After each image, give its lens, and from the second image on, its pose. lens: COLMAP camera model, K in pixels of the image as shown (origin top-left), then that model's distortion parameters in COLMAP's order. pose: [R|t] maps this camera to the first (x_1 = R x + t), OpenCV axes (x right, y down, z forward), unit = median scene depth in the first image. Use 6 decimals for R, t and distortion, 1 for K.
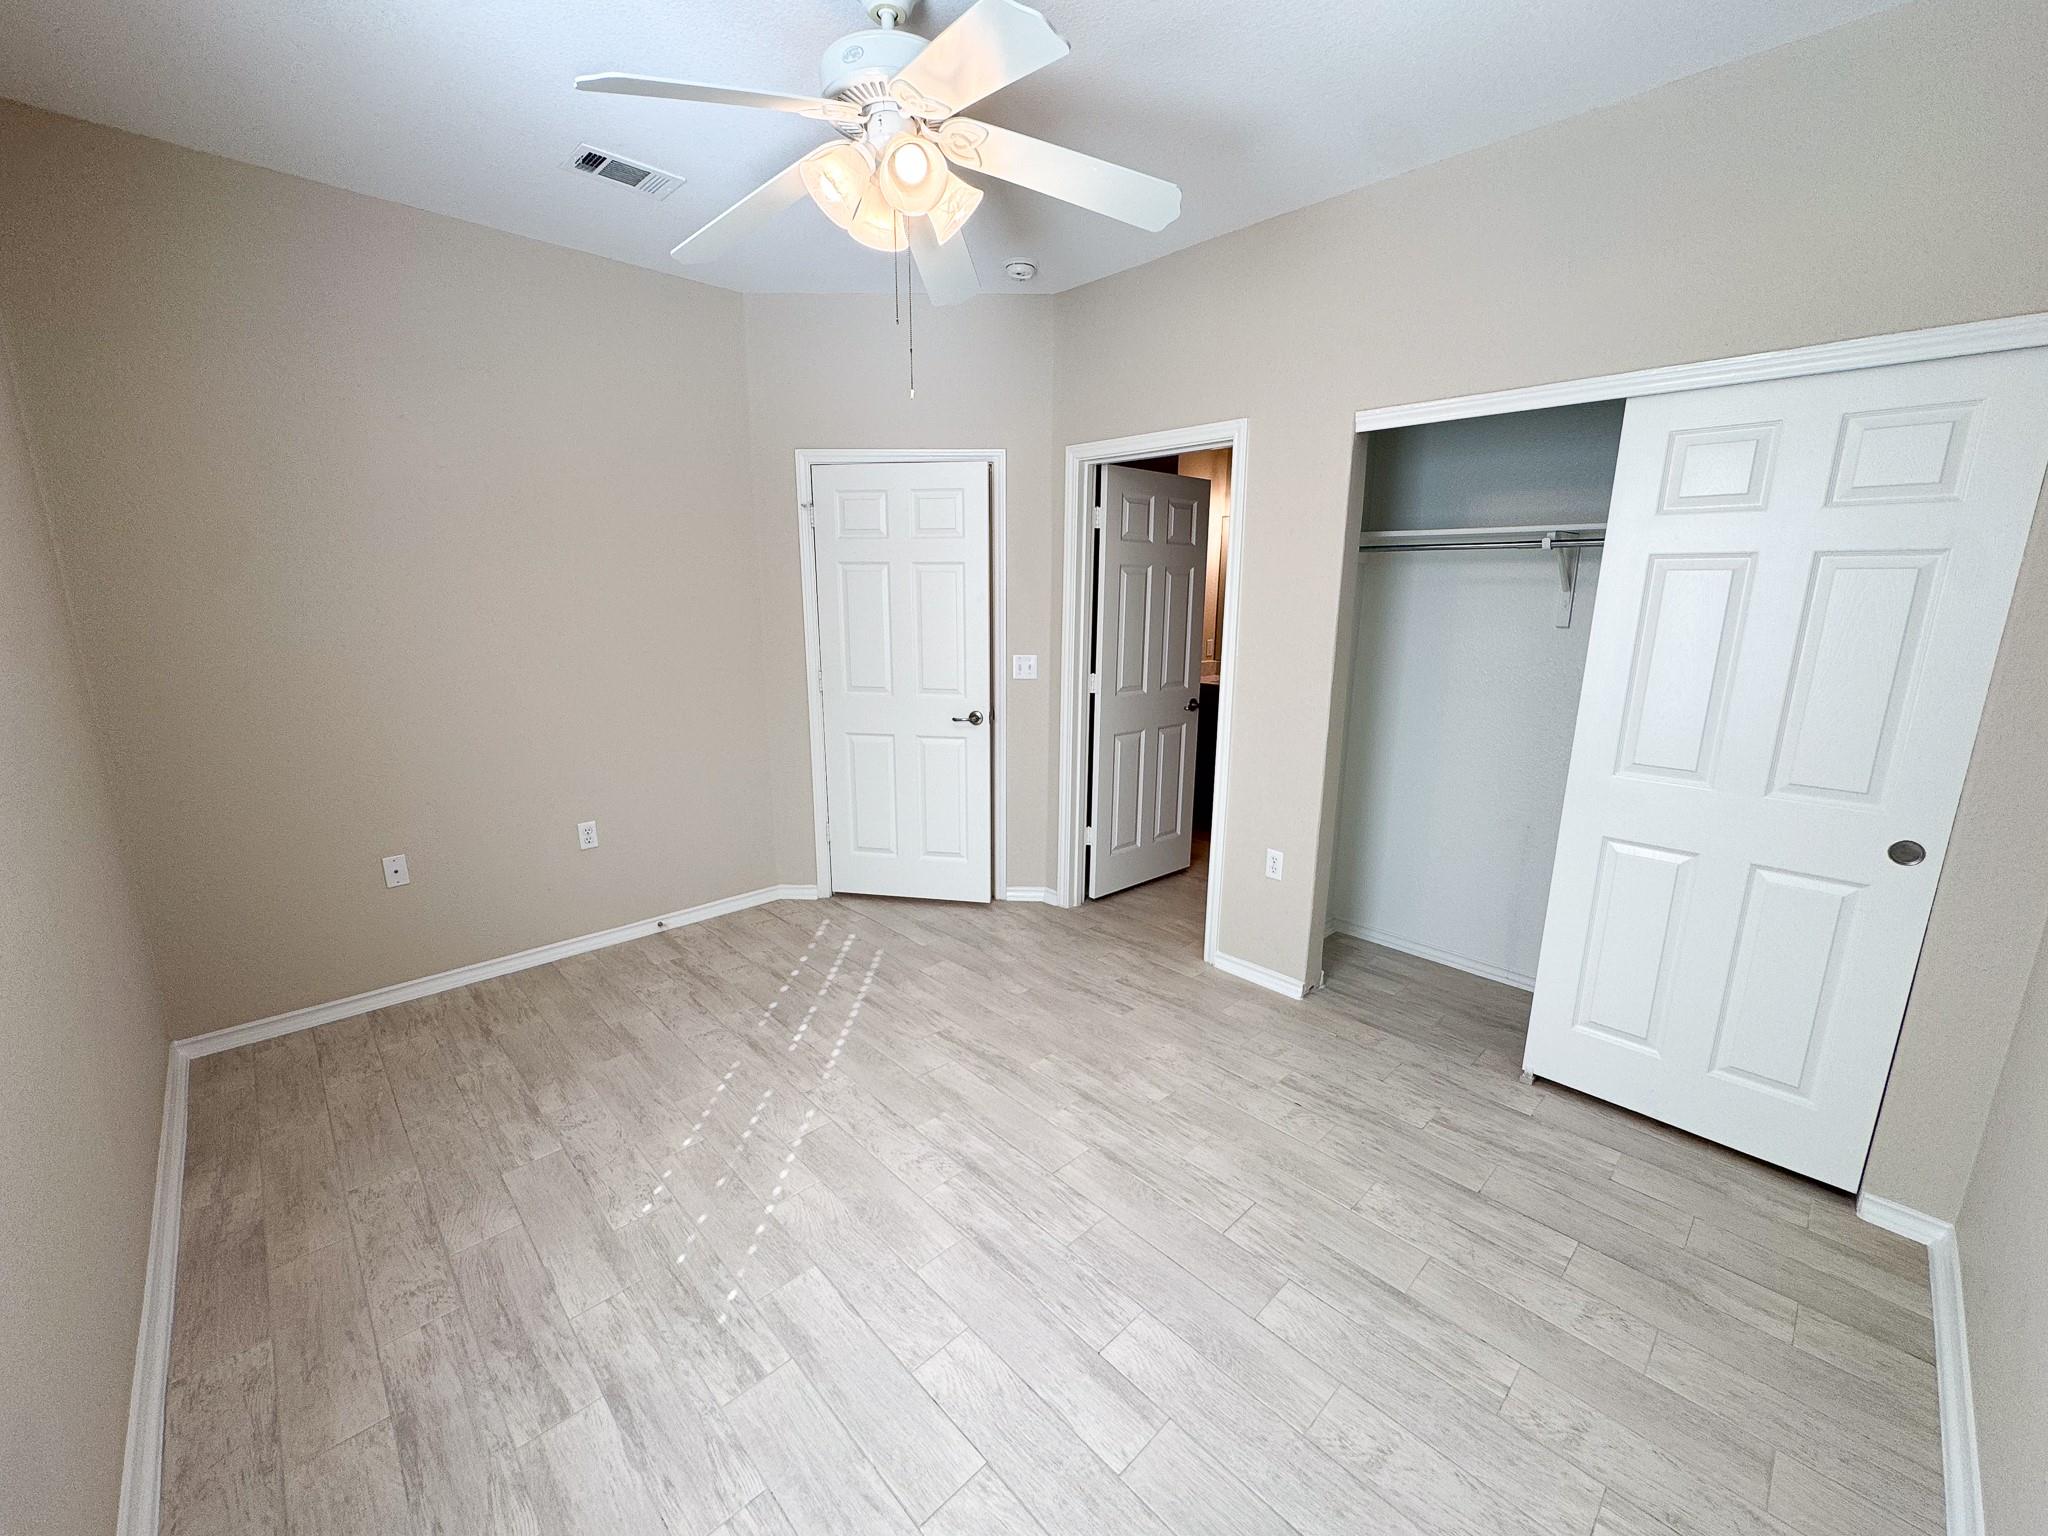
lens RADIAL K [[818.9, 0, 1024.0], [0, 818.9, 768.0], [0, 0, 1]] dist [-0.000028, 0.000504]
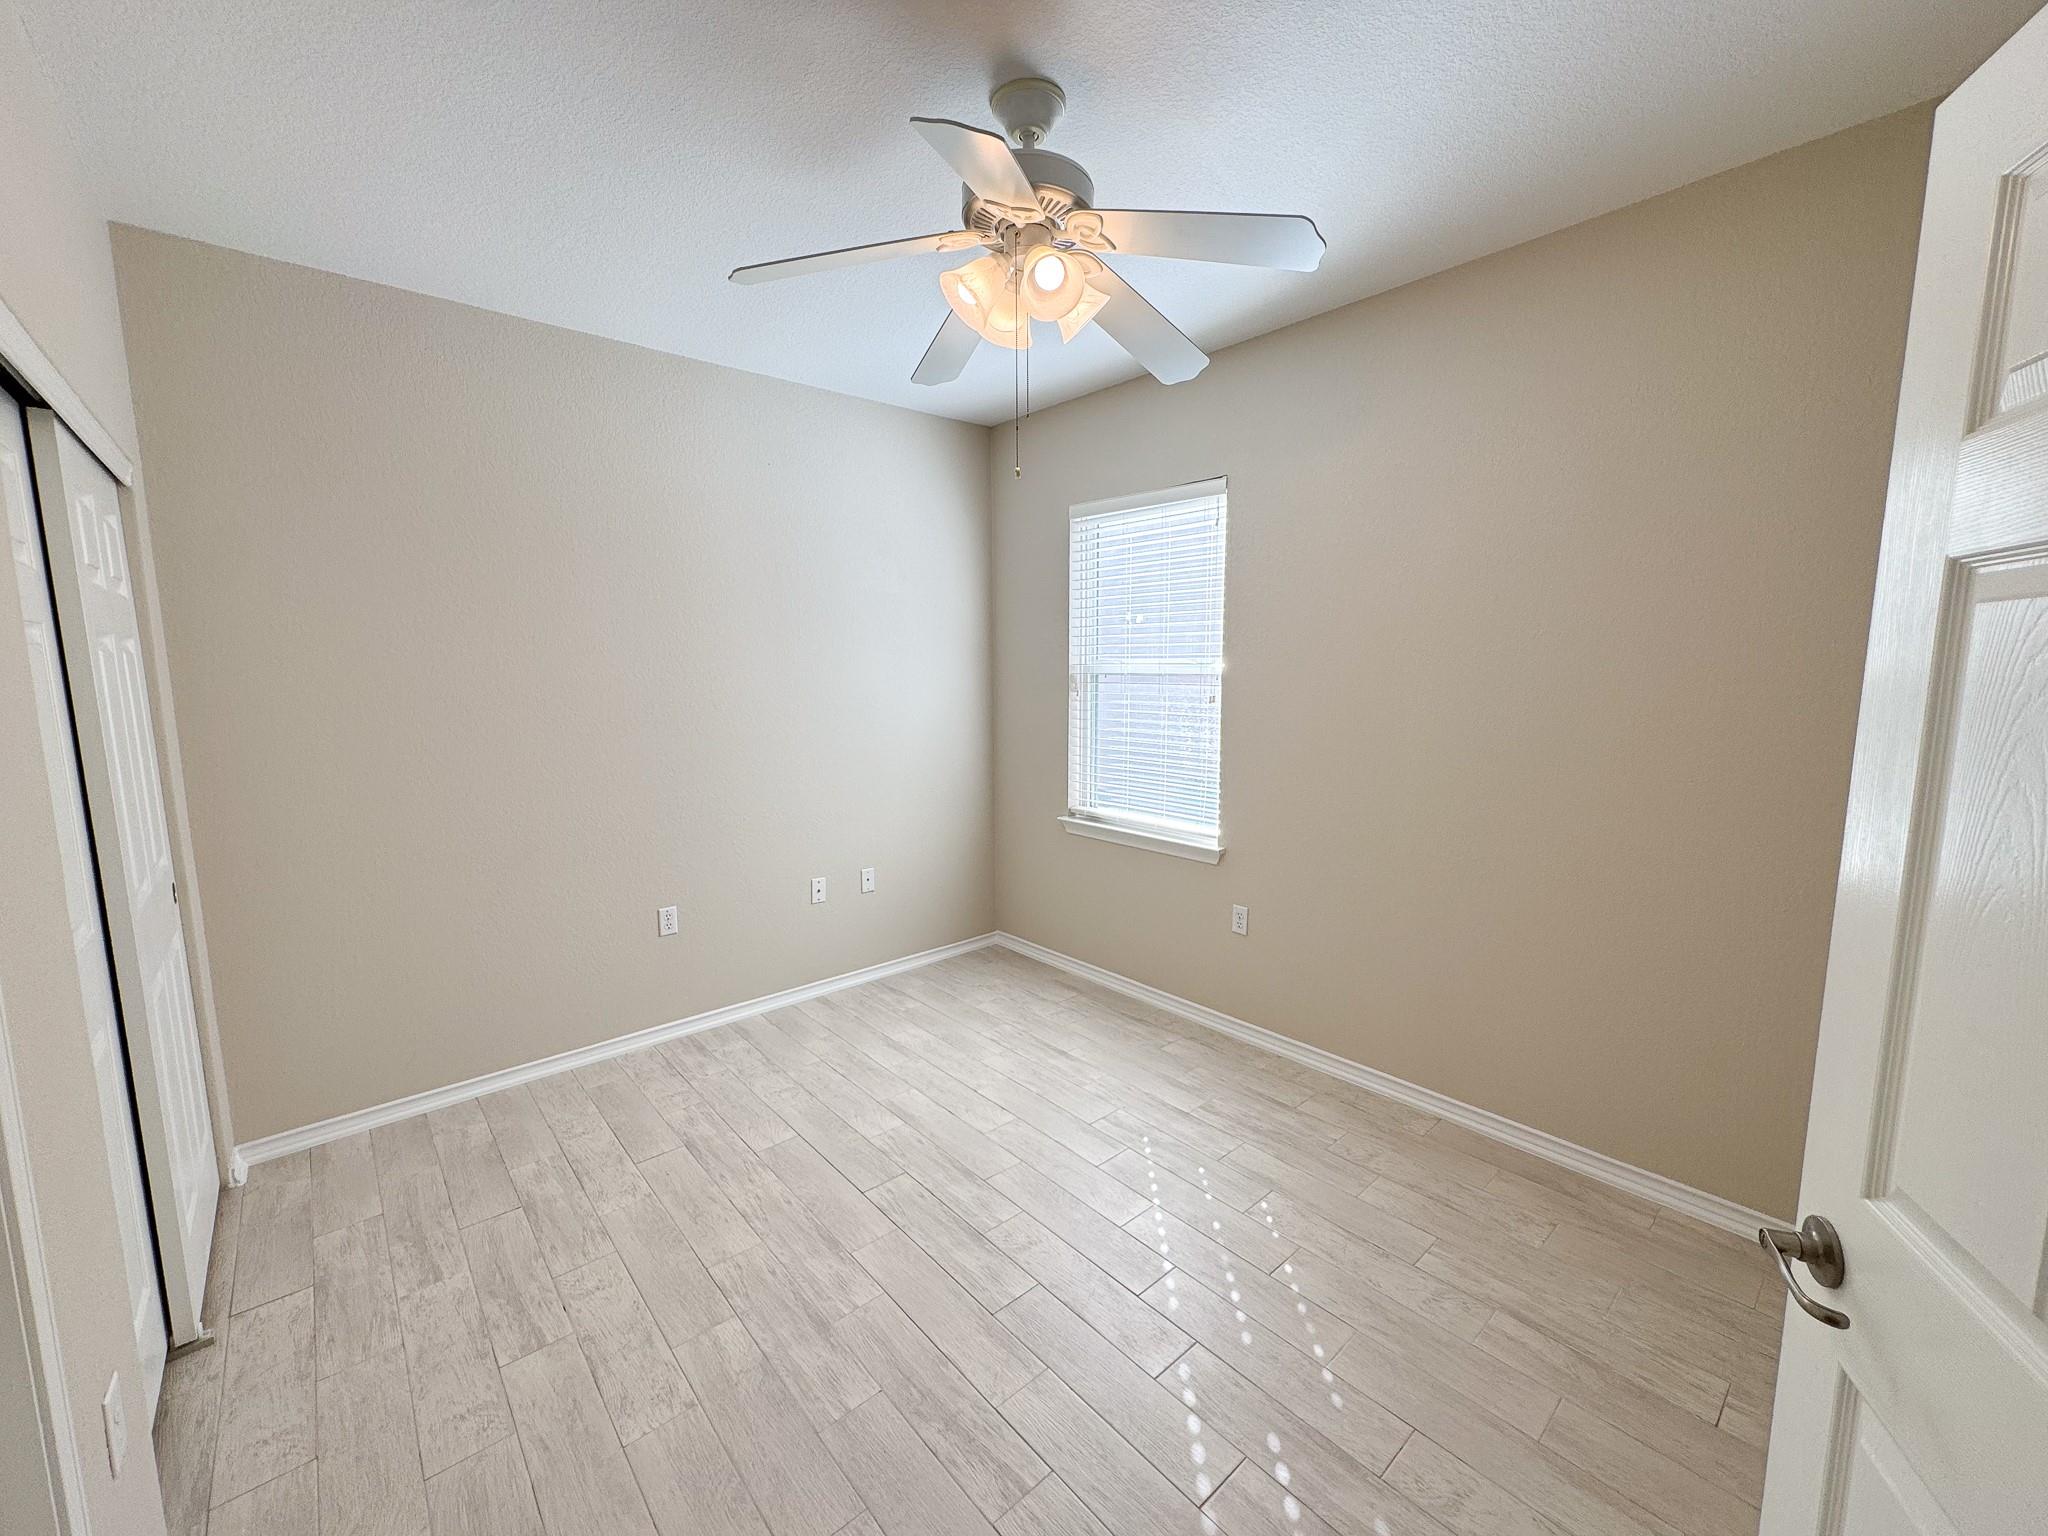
lens RADIAL K [[818.9, 0, 1024.0], [0, 818.9, 768.0], [0, 0, 1]] dist [-0.000028, 0.000504]
pose [[-0.999154, -0.005368, 0.040770, -0.174770], [0.008770, 0.940818, 0.338800, -0.431401], [-0.040176, 0.338871, -0.939975, 1.907475]]
